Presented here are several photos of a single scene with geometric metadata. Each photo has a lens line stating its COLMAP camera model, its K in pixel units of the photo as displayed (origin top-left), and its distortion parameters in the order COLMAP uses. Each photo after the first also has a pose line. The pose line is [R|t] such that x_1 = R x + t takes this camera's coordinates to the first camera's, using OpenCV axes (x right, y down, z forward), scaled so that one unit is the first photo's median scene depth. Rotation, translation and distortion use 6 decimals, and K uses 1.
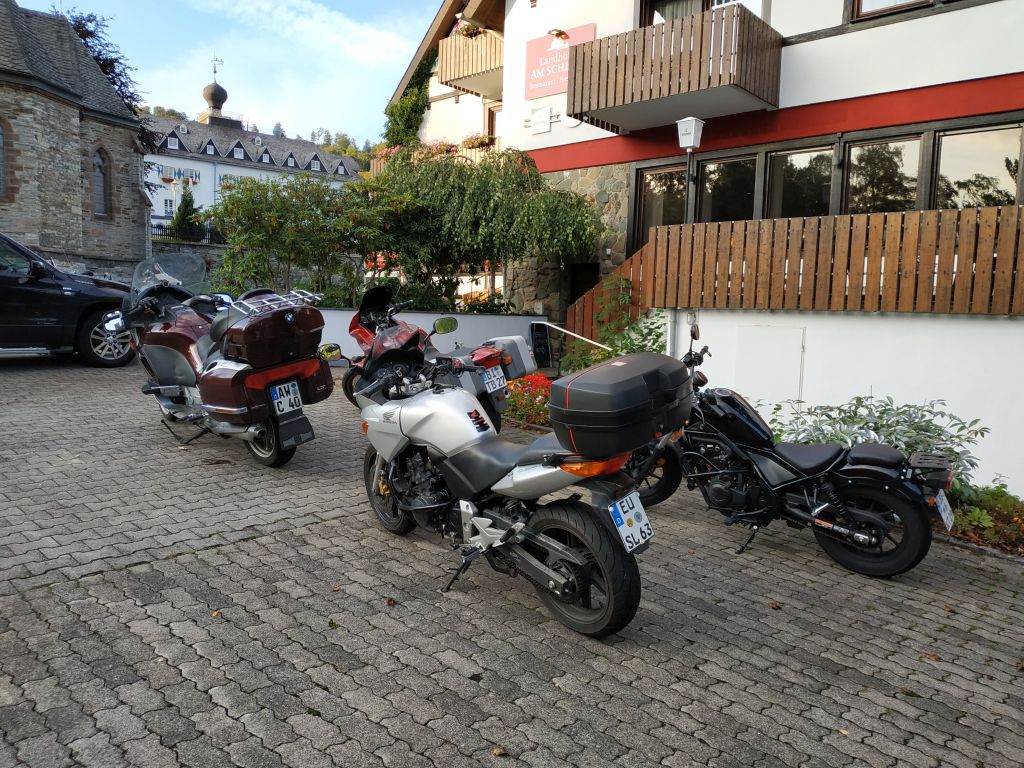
lens RADIAL K [[722.5, 0, 517.9], [0, 722.5, 386.0], [0, 0, 1]] dist [0.006209, -0.010454]
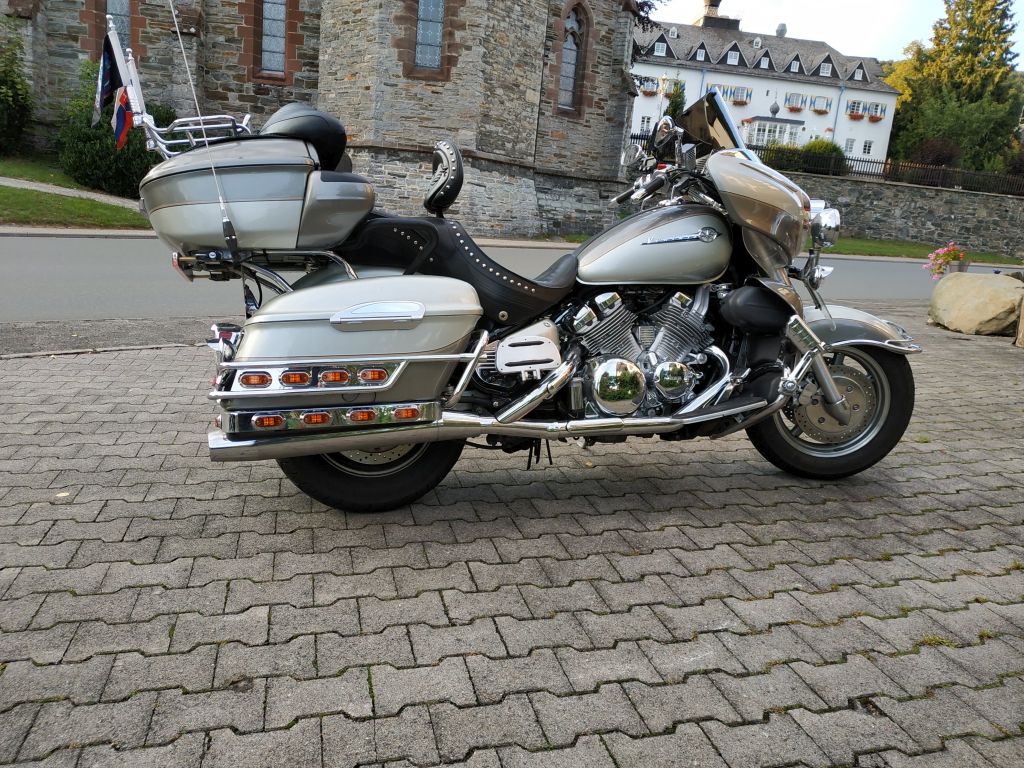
lens RADIAL K [[785.7, 0, 515.2], [0, 785.7, 357.4], [0, 0, 1]] dist [-0.001997, -0.012569]
pose [[0.831728, 0.141738, -0.536786, -0.191547], [-0.124687, 0.989851, 0.068173, -0.051760], [0.541001, 0.010229, 0.840960, 0.363111]]
